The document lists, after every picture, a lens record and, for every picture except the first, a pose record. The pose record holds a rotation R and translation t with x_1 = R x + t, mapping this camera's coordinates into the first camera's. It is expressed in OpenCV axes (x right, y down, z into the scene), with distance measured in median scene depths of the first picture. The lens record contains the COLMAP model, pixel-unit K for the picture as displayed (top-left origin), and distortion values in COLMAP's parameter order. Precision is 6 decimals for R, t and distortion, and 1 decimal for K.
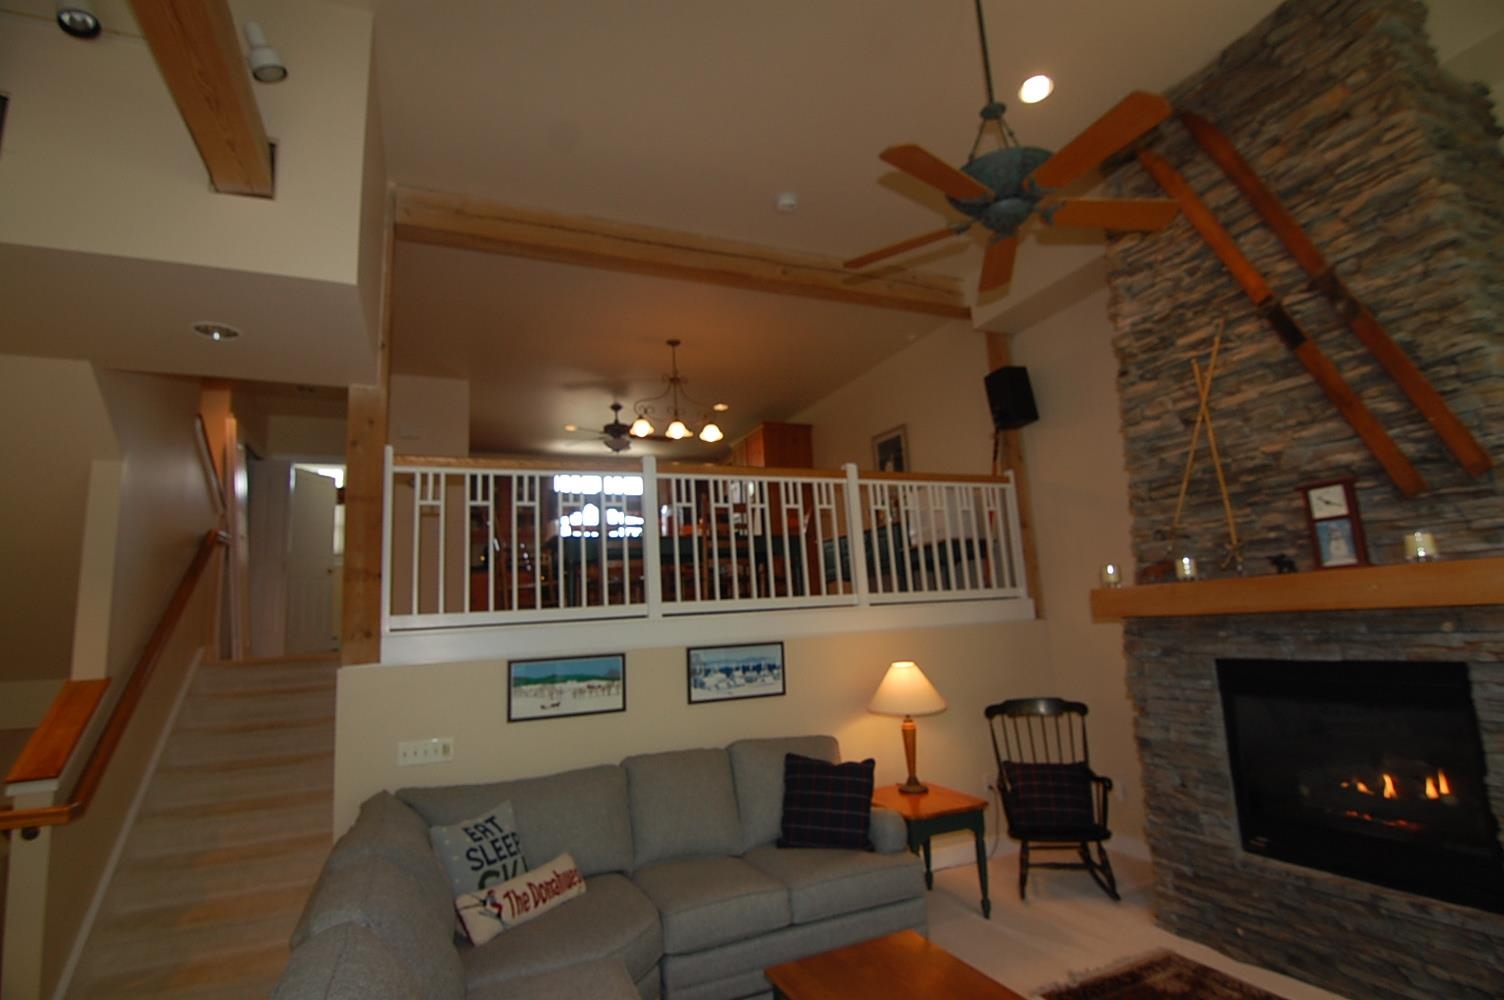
lens RADIAL K [[725.1, 0, 752.0], [0, 725.1, 500.0], [0, 0, 1]] dist [-0.021166, 0.000102]
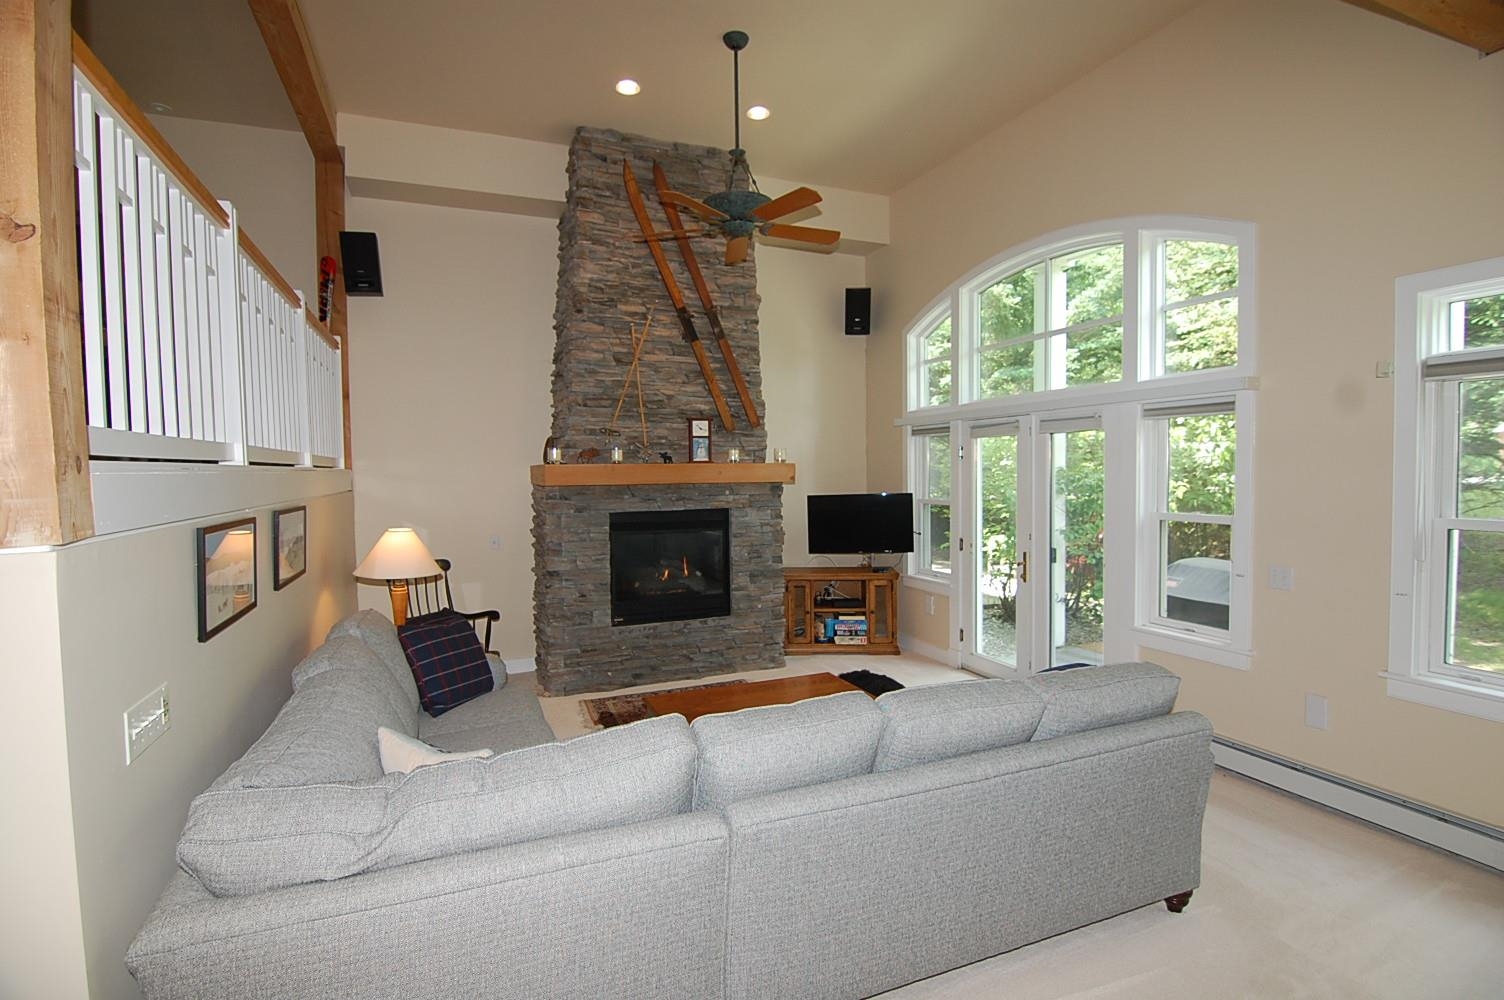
lens RADIAL K [[731.0, 0, 752.0], [0, 731.0, 500.0], [0, 0, 1]] dist [0.000000, -0.000040]
pose [[0.016060, 0.011723, 0.999802, -1.052659], [-0.154148, 0.988006, -0.009109, 0.172262], [-0.987917, -0.153971, 0.017674, 0.720832]]
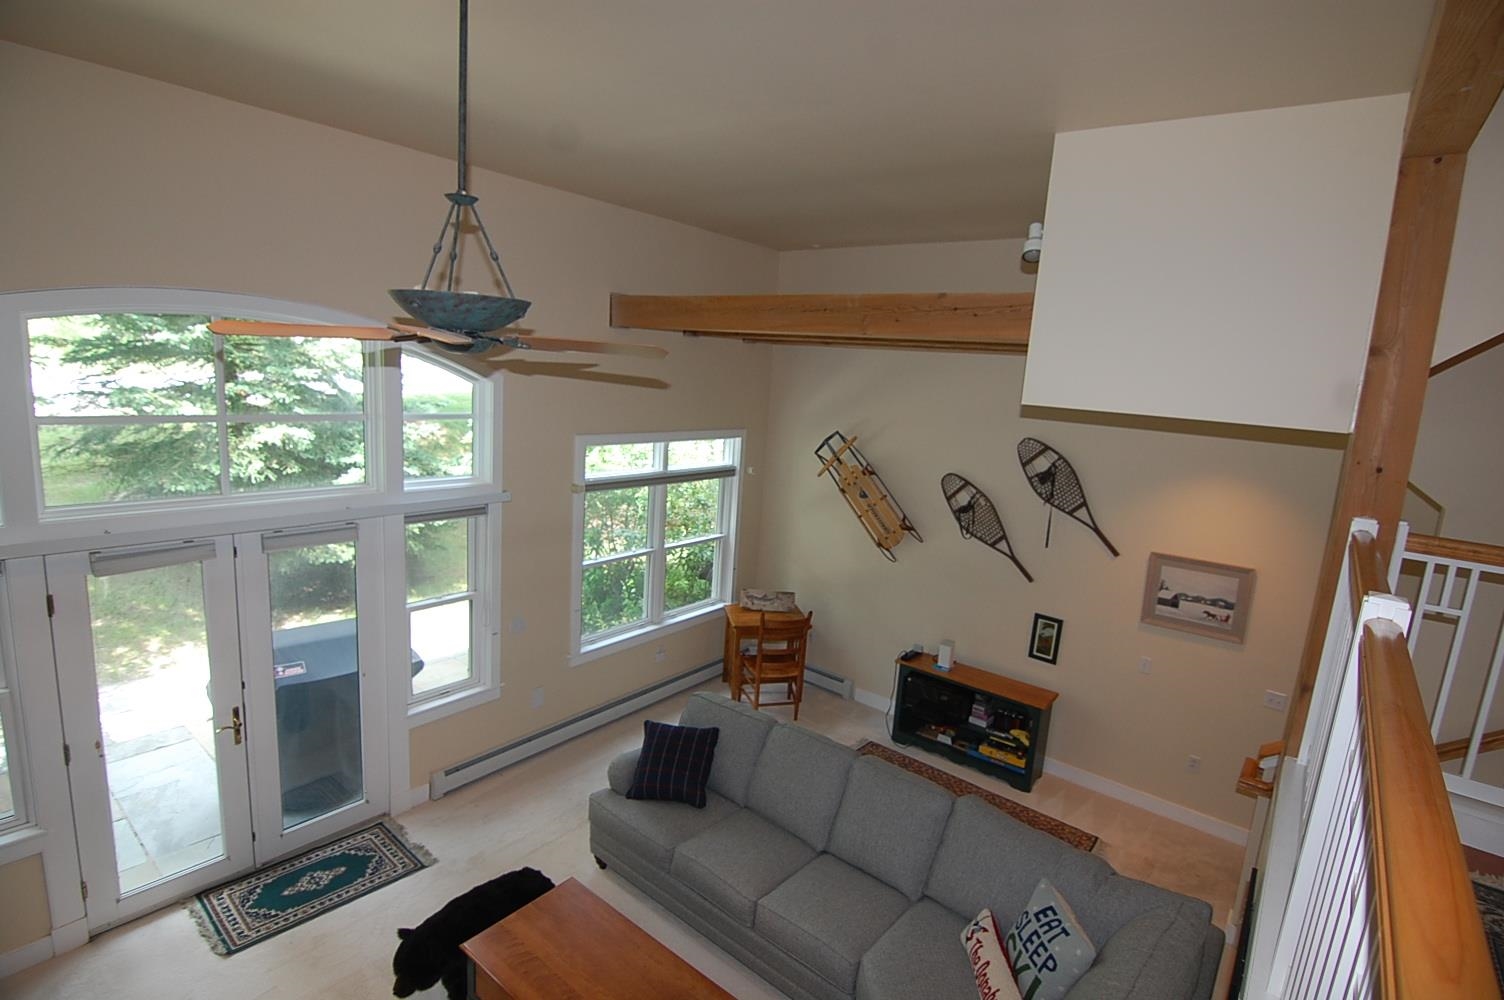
lens RADIAL K [[731.0, 0, 752.0], [0, 731.0, 500.0], [0, 0, 1]] dist [0.000000, -0.000040]
pose [[-0.889098, 0.074010, -0.451694, 0.395591], [0.053822, 0.996899, 0.057402, -0.201979], [0.454542, 0.026725, -0.890324, 1.640708]]
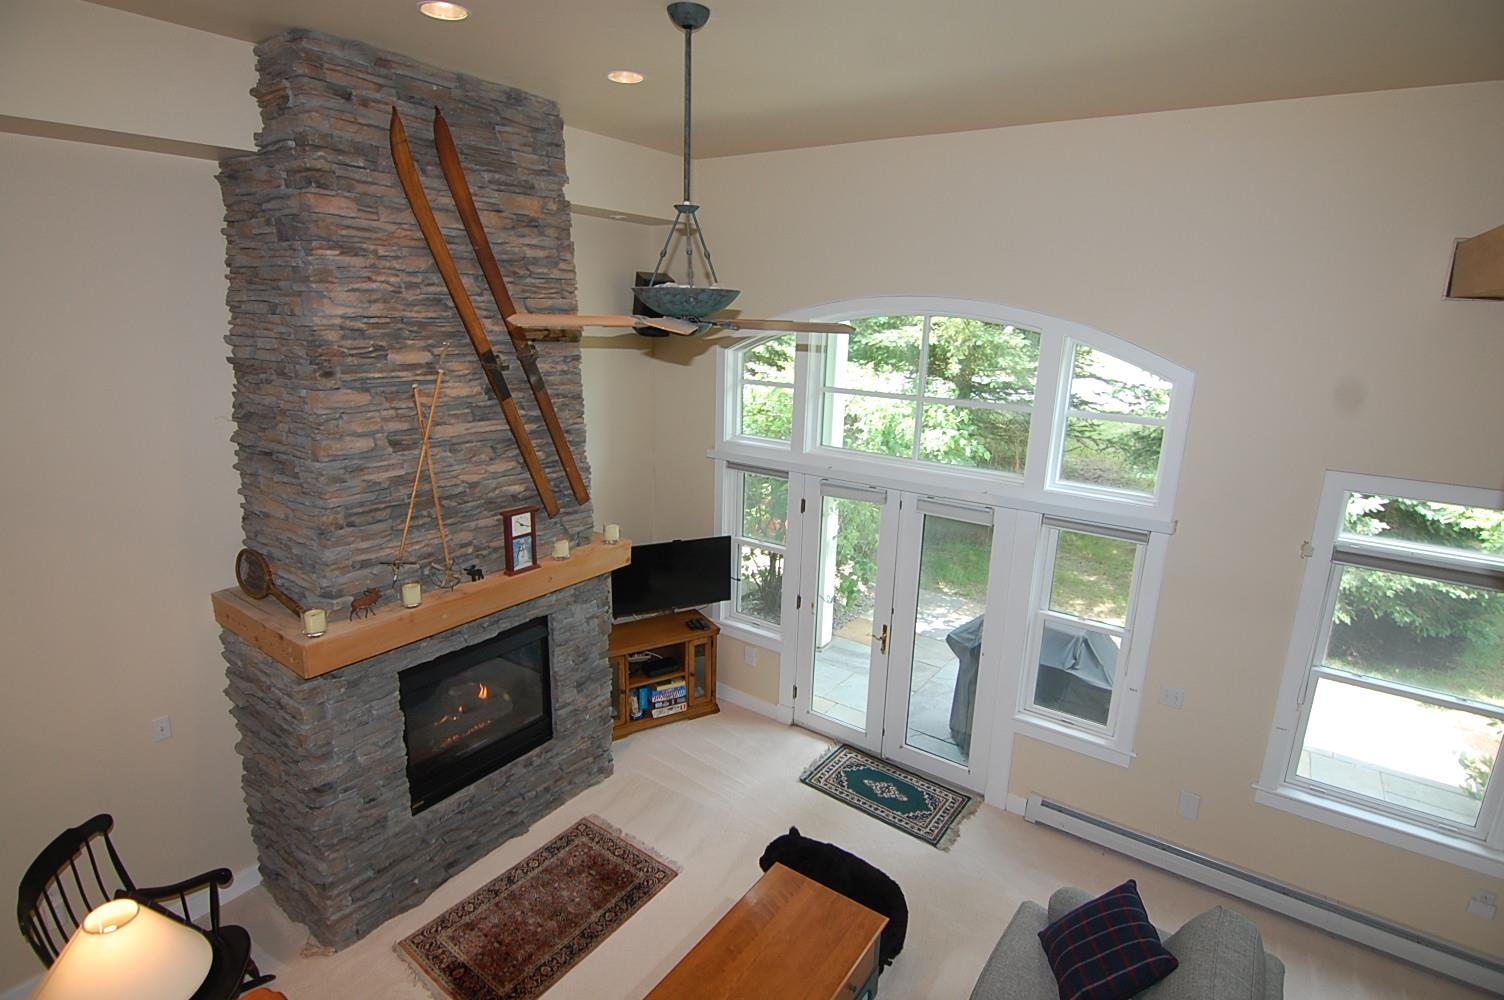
lens RADIAL K [[759.5, 0, 752.0], [0, 759.5, 500.0], [0, 0, 1]] dist [-0.004562, -0.000866]
pose [[-0.519917, -0.173842, 0.836340, -0.559201], [-0.139697, 0.983195, 0.117523, -0.246391], [-0.842716, -0.055732, -0.535465, 1.269332]]
